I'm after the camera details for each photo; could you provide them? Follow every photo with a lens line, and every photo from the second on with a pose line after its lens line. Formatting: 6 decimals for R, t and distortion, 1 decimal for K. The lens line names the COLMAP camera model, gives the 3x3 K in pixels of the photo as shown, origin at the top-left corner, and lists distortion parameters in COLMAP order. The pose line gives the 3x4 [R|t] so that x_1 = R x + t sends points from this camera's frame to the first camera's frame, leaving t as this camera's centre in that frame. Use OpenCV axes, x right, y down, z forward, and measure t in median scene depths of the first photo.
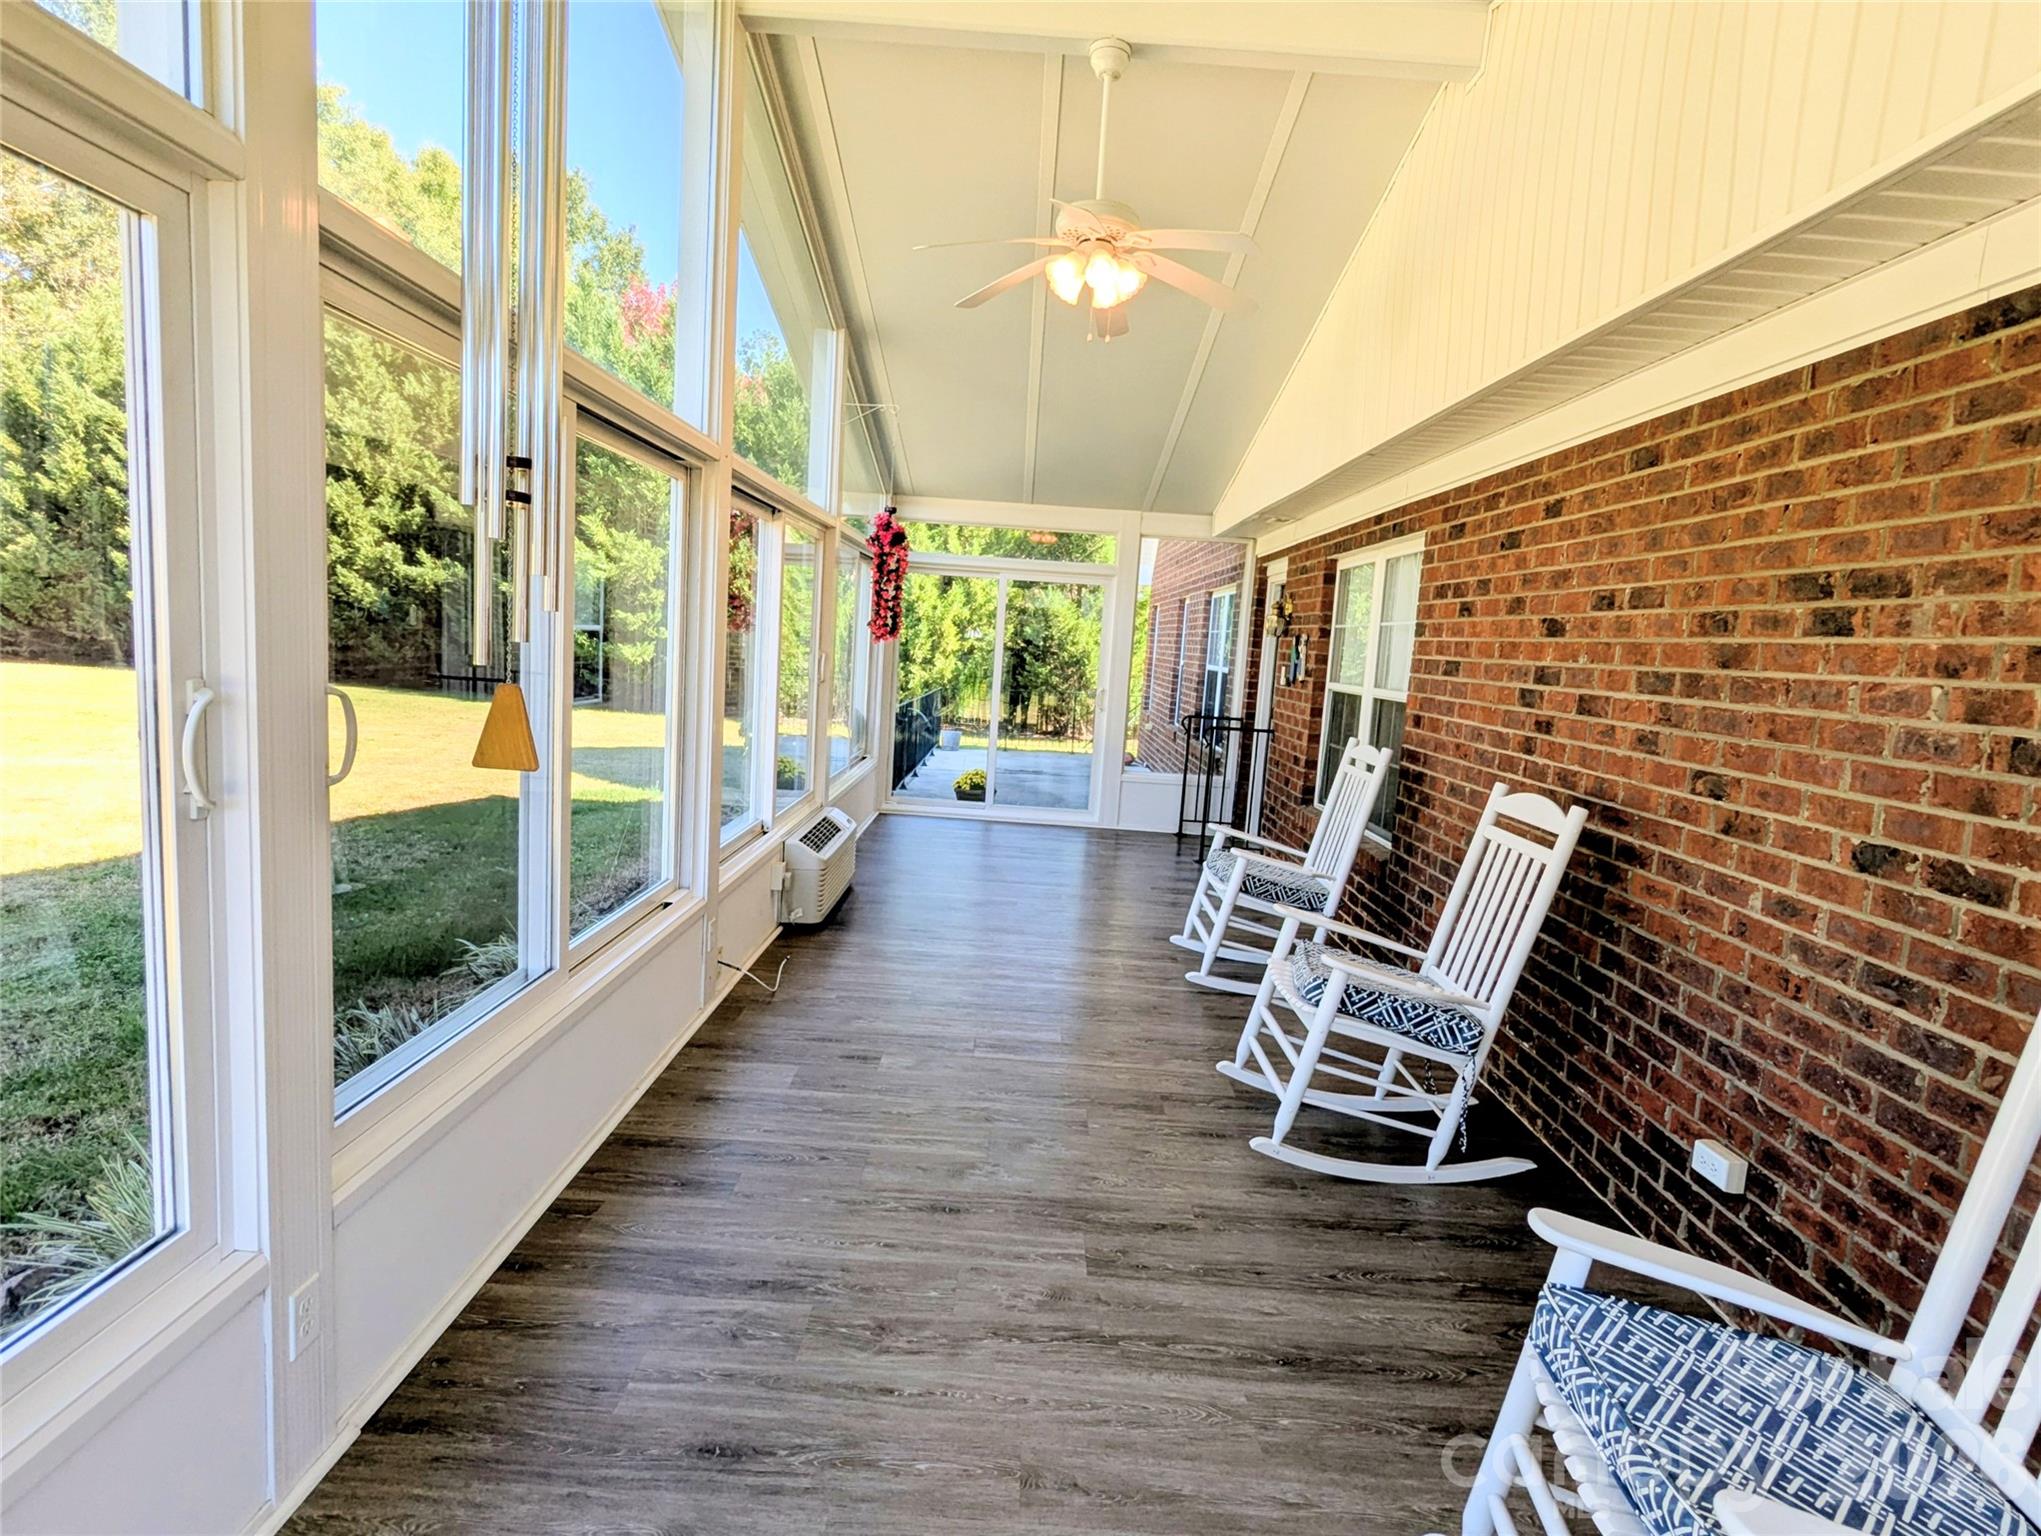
lens RADIAL K [[968.7, 0, 1018.4], [0, 968.7, 765.7], [0, 0, 1]] dist [0.002364, -0.002007]
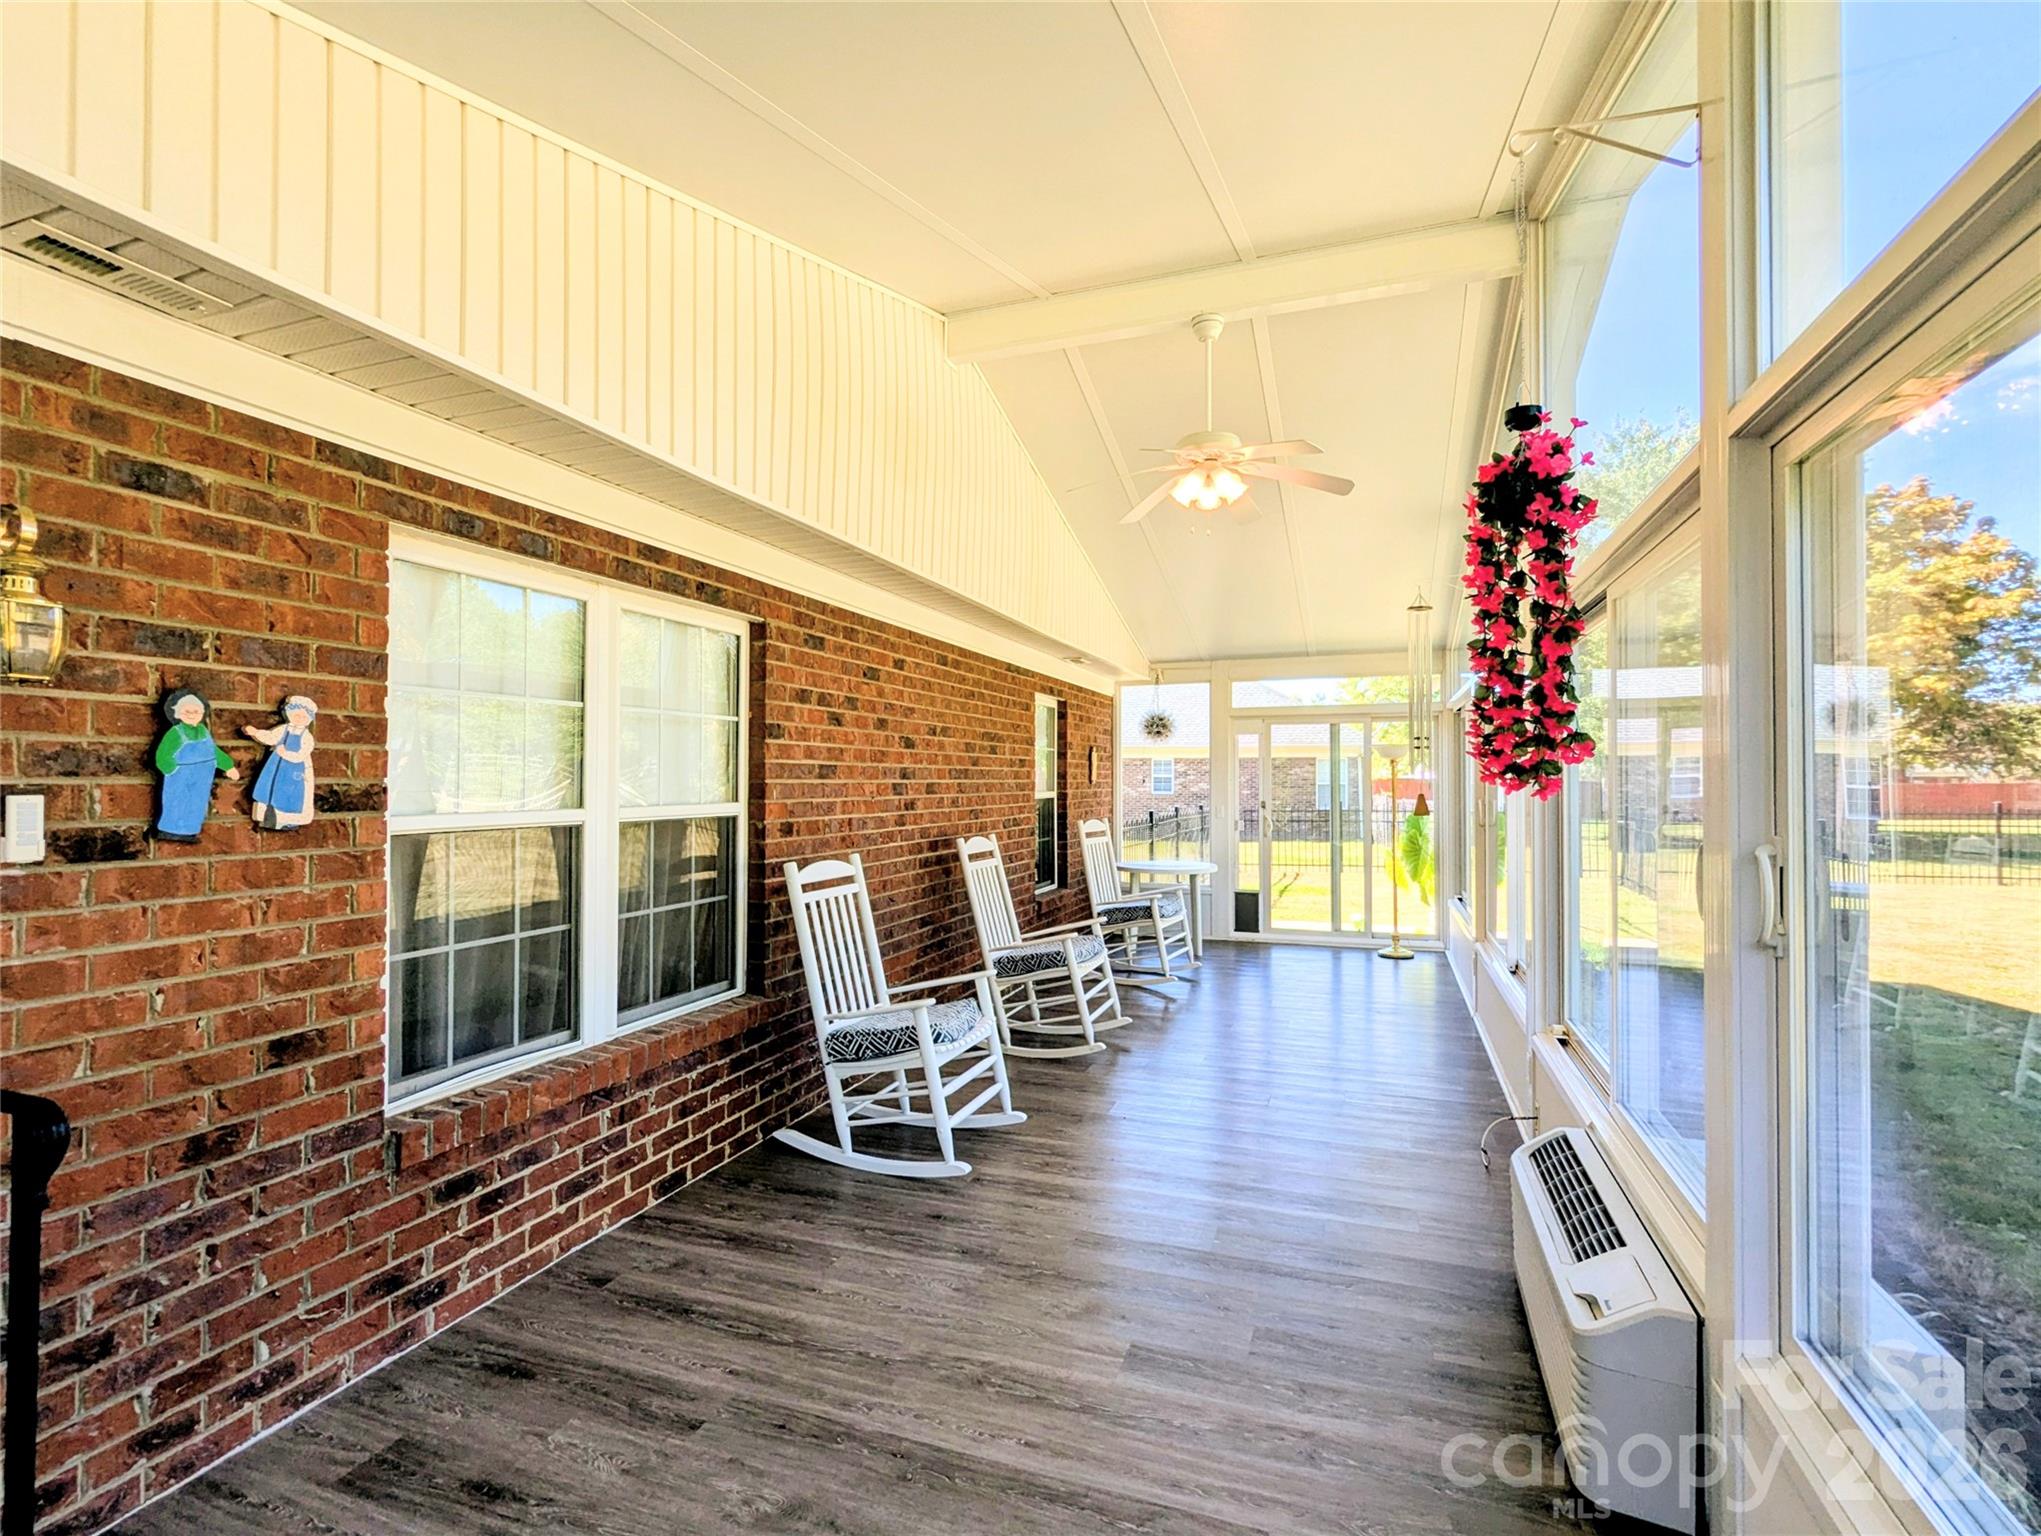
lens RADIAL K [[968.7, 0, 1018.4], [0, 968.7, 765.7], [0, 0, 1]] dist [0.002364, -0.002007]
pose [[-0.939111, -0.062292, 0.337919, -0.142141], [-0.018947, 0.991322, 0.130086, -0.301580], [-0.343090, 0.115763, -0.932142, 2.316620]]
